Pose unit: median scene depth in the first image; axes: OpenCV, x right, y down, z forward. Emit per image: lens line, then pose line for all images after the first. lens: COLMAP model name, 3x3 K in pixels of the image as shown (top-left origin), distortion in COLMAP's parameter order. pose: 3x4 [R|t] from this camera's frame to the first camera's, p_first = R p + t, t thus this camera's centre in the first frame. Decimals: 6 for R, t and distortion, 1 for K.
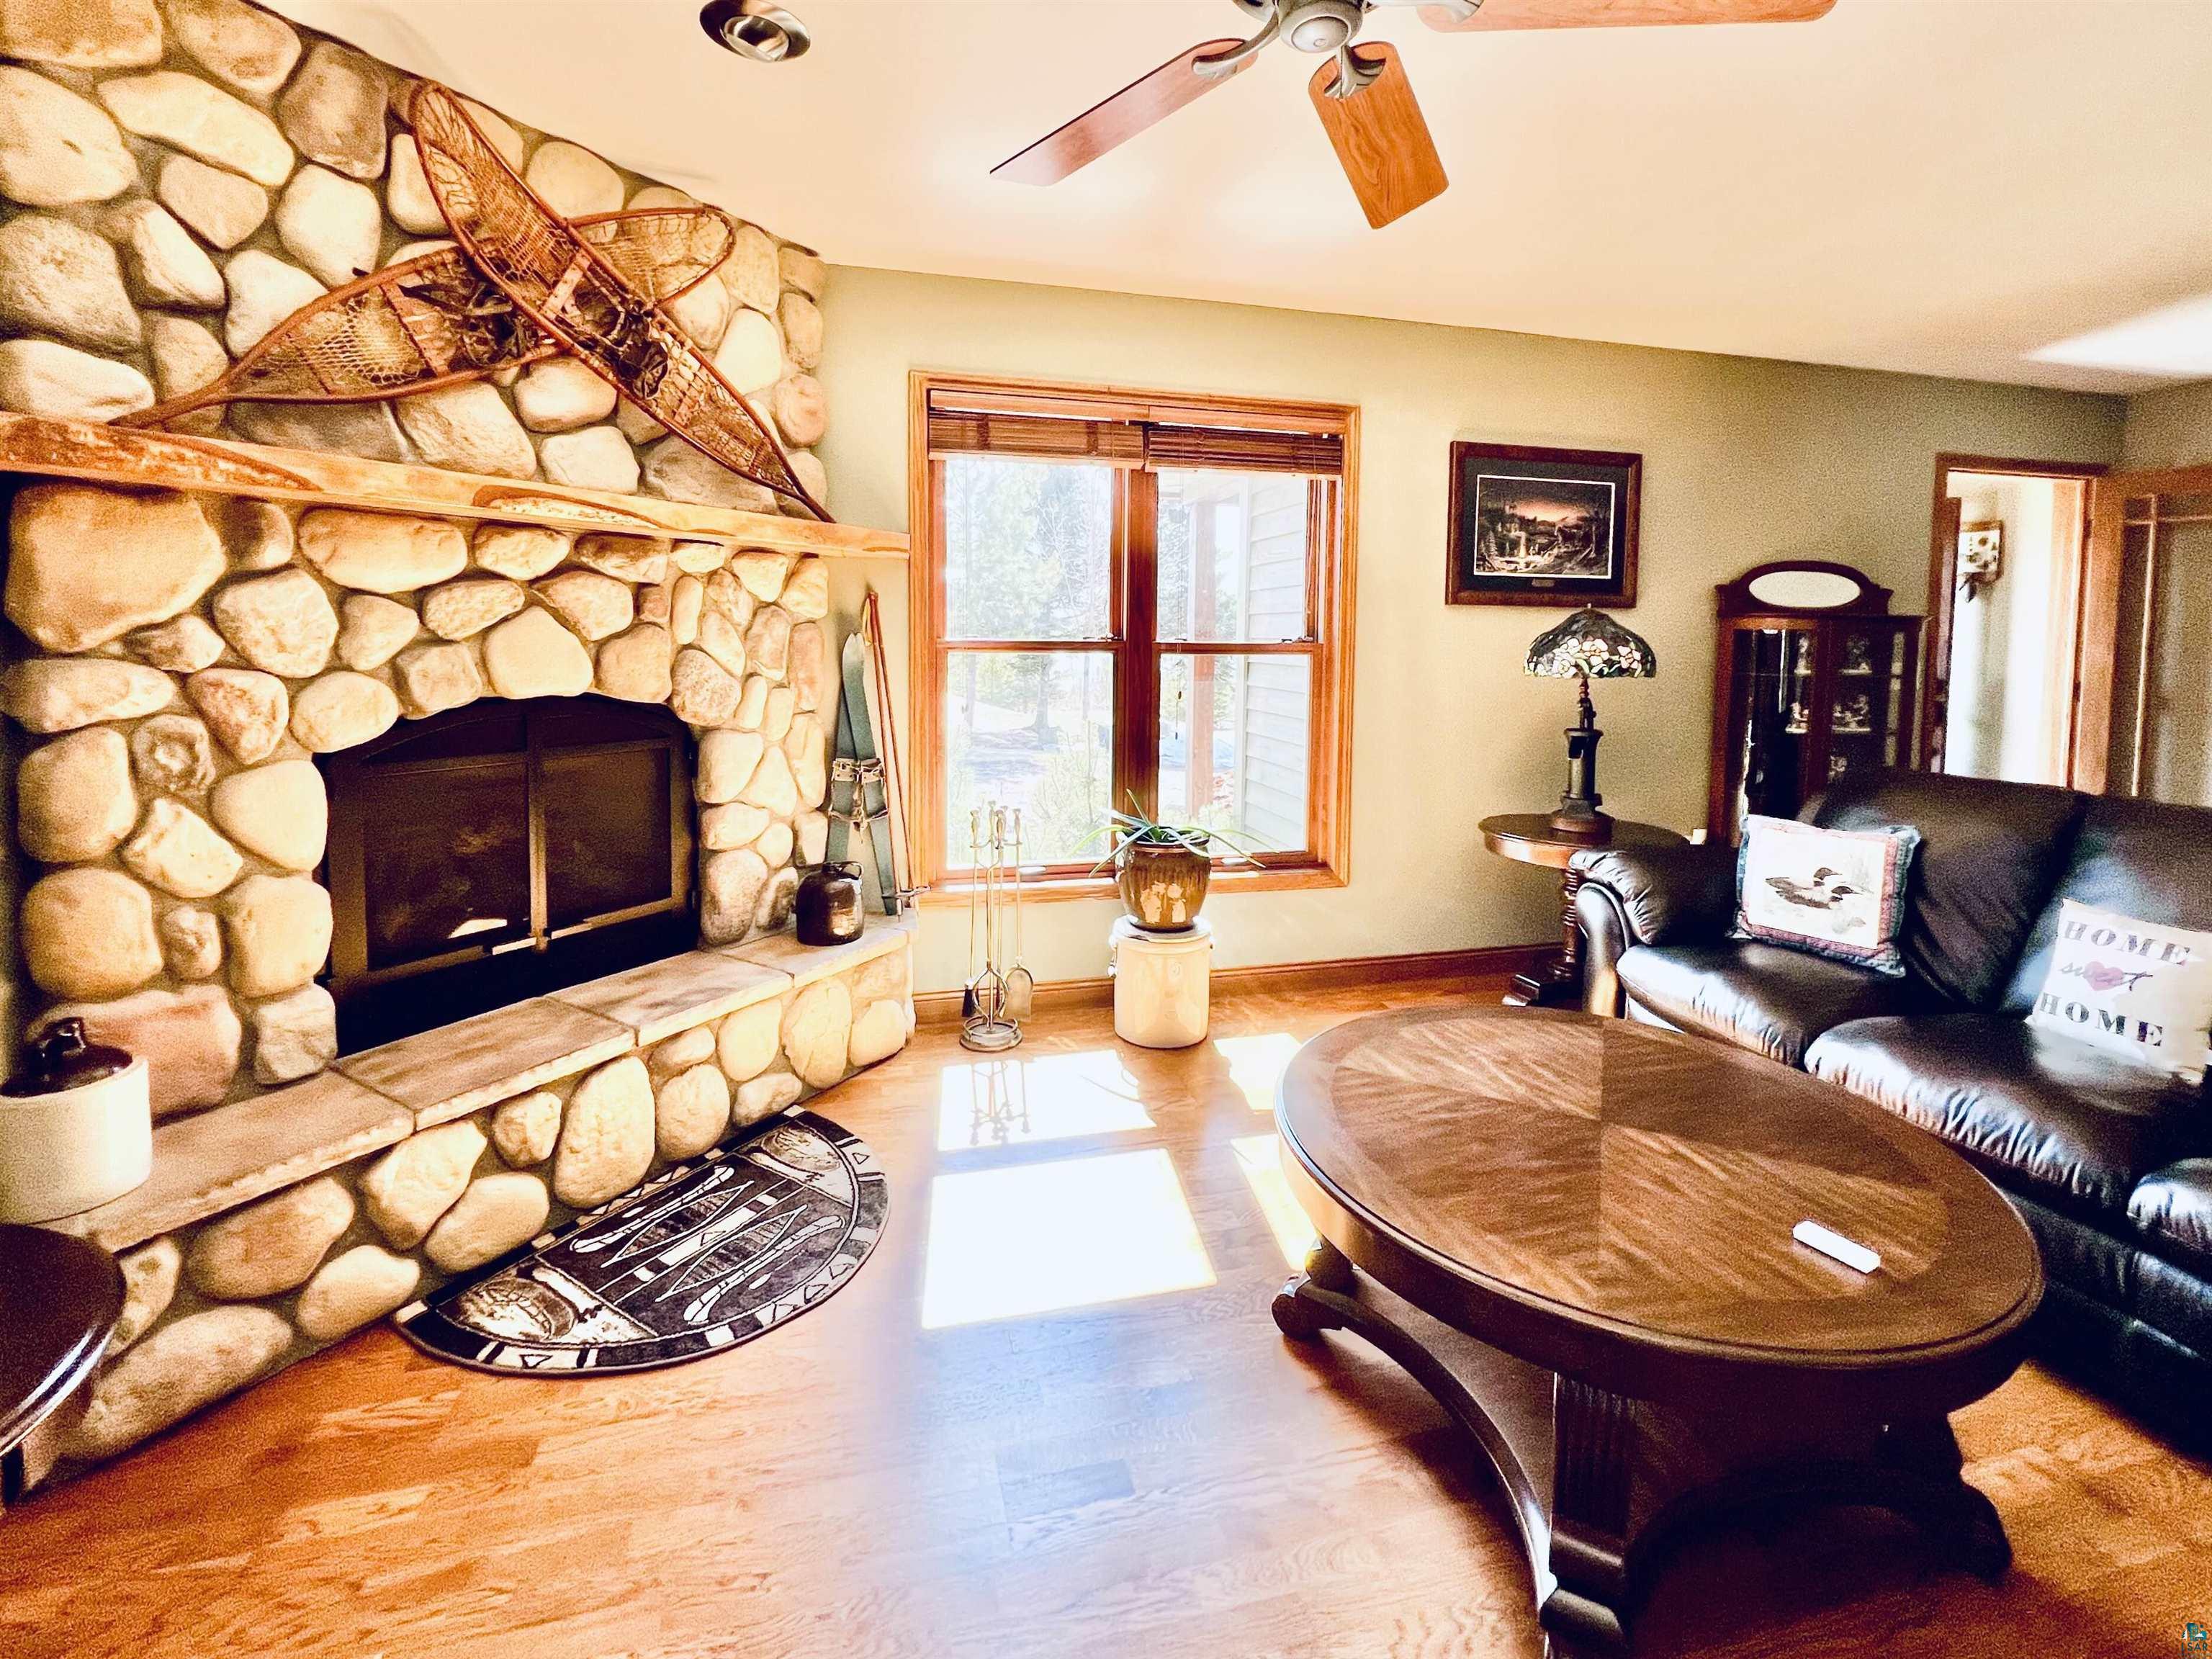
lens RADIAL K [[992.5, 0, 1104.7], [0, 992.5, 688.8], [0, 0, 1]] dist [0.000490, 0.000056]
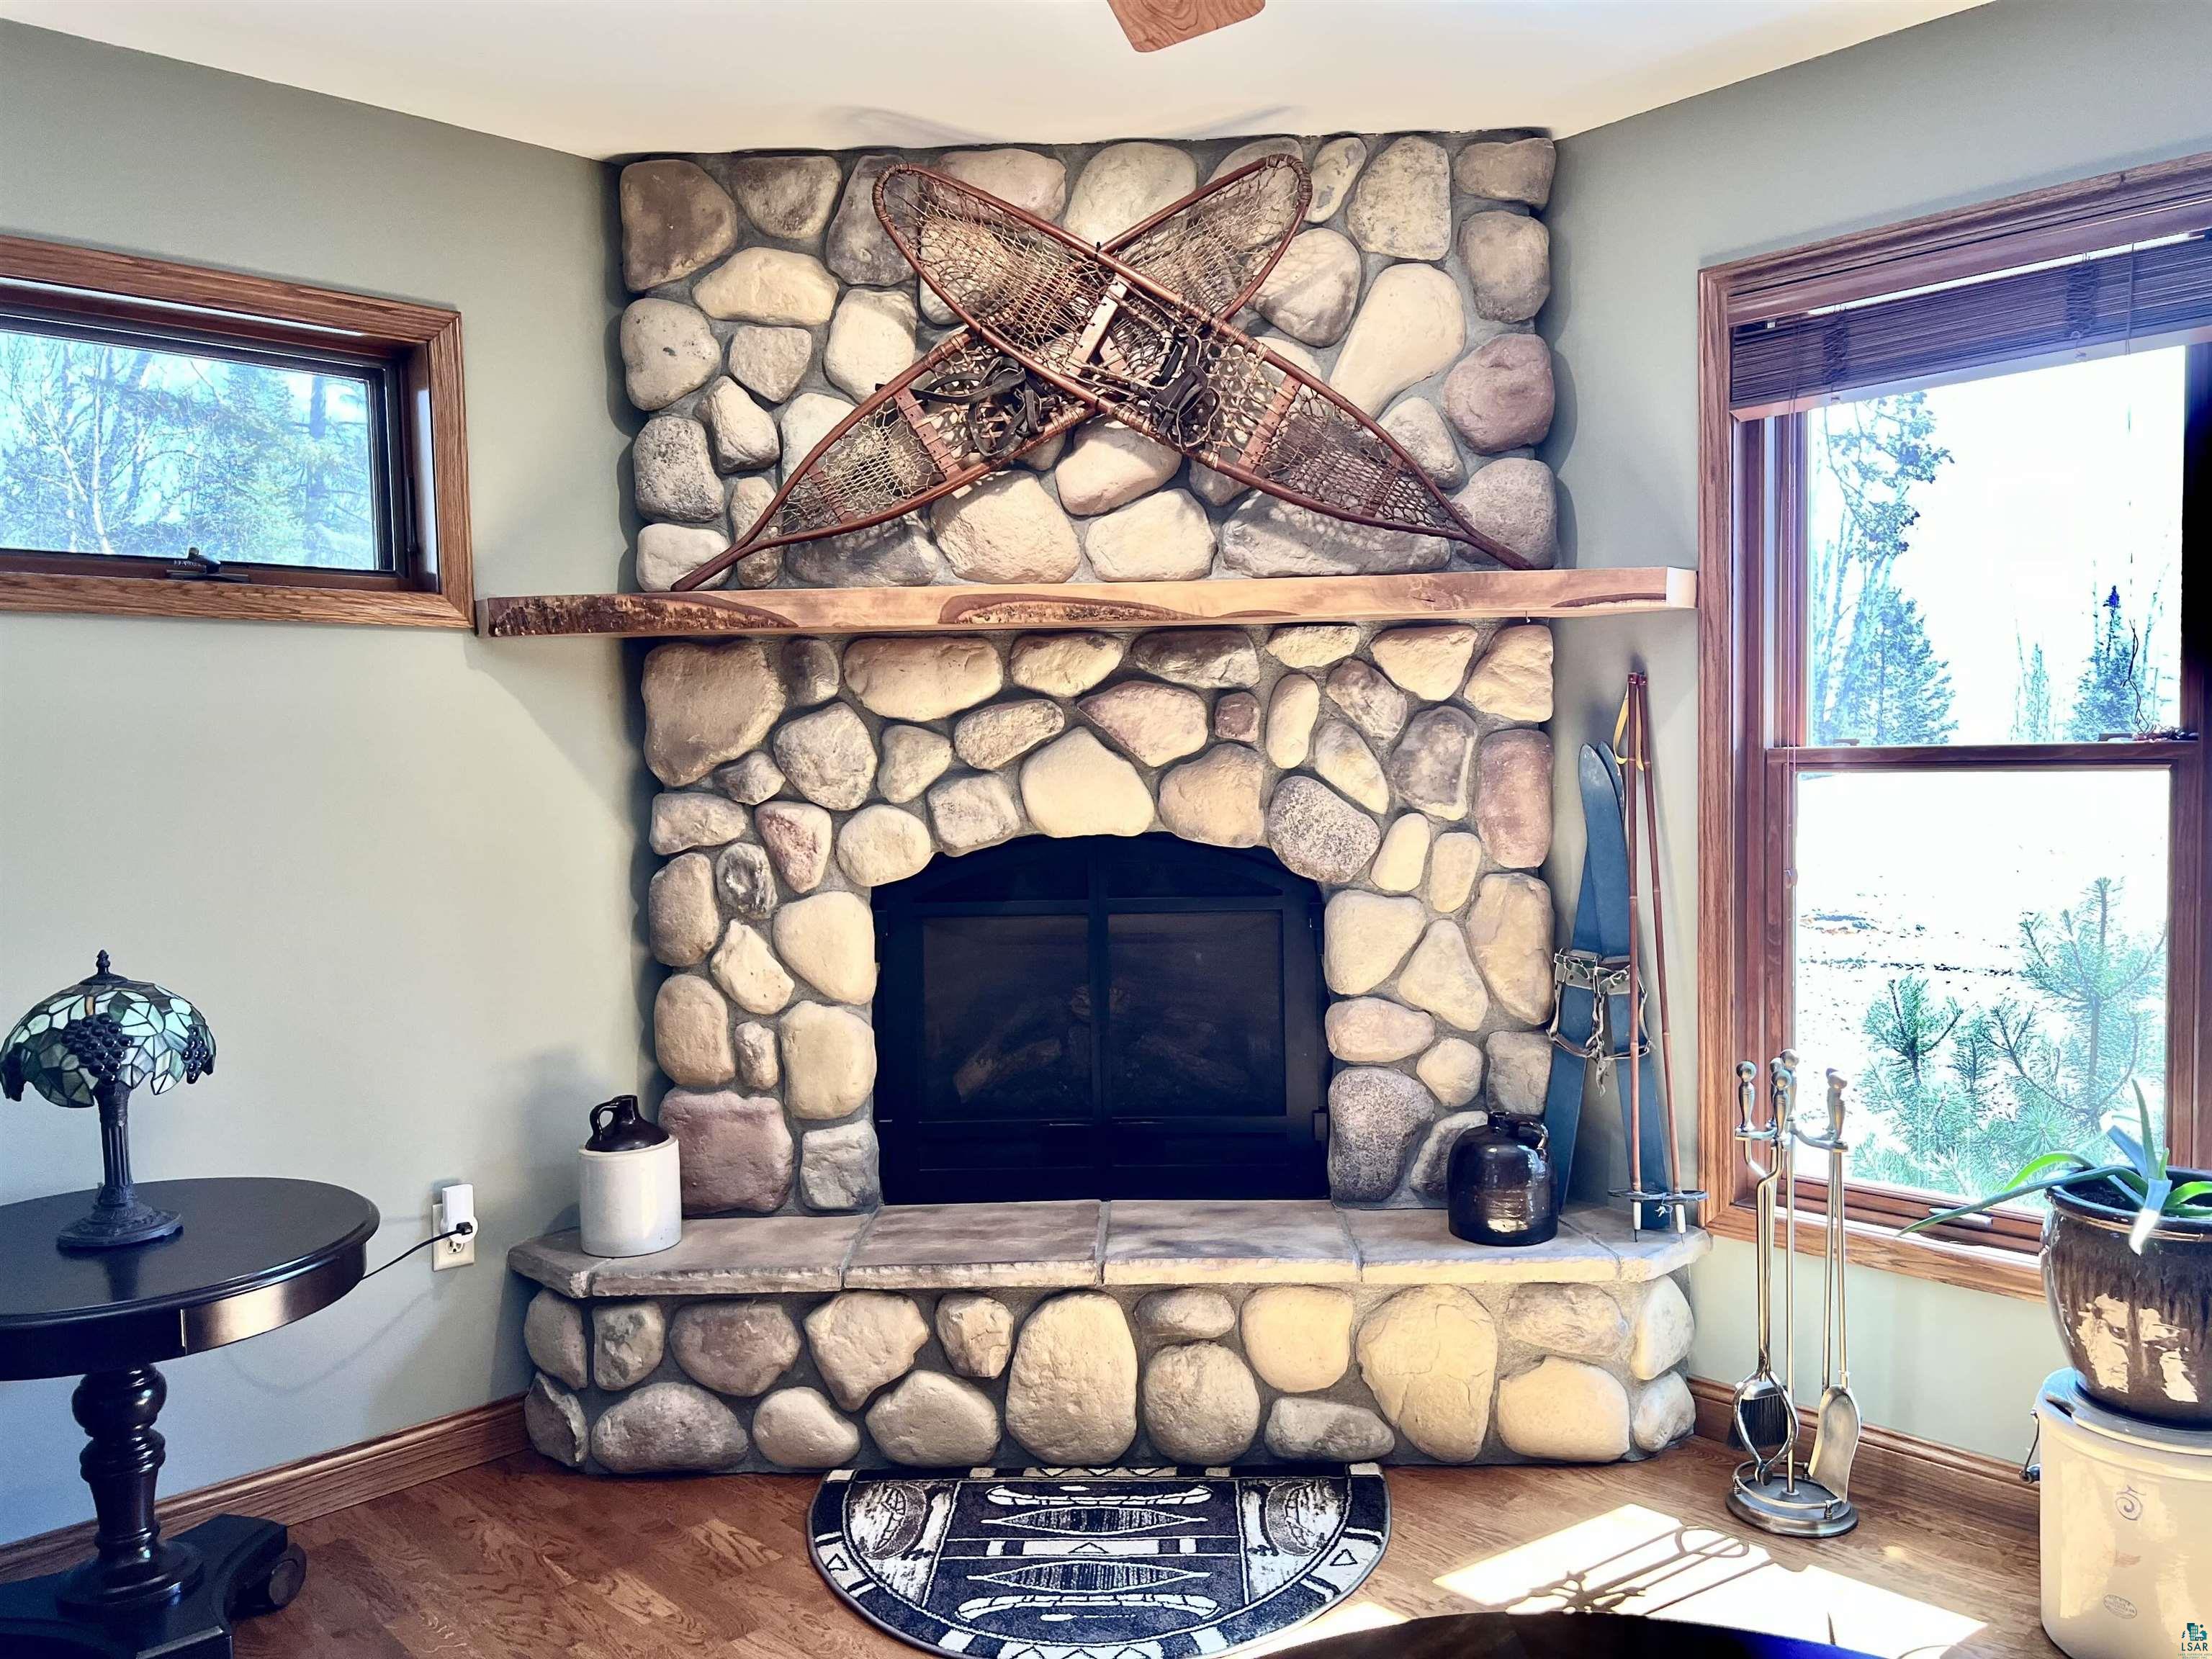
lens RADIAL K [[1656.7, 0, 1106.0], [0, 1656.7, 829.5], [0, 0, 1]] dist [0.108287, -0.161924]
pose [[0.498267, 0.026093, -0.866631, 0.731874], [-0.019387, 0.999632, 0.018950, -0.027328], [0.866807, 0.007359, 0.498590, 0.370514]]
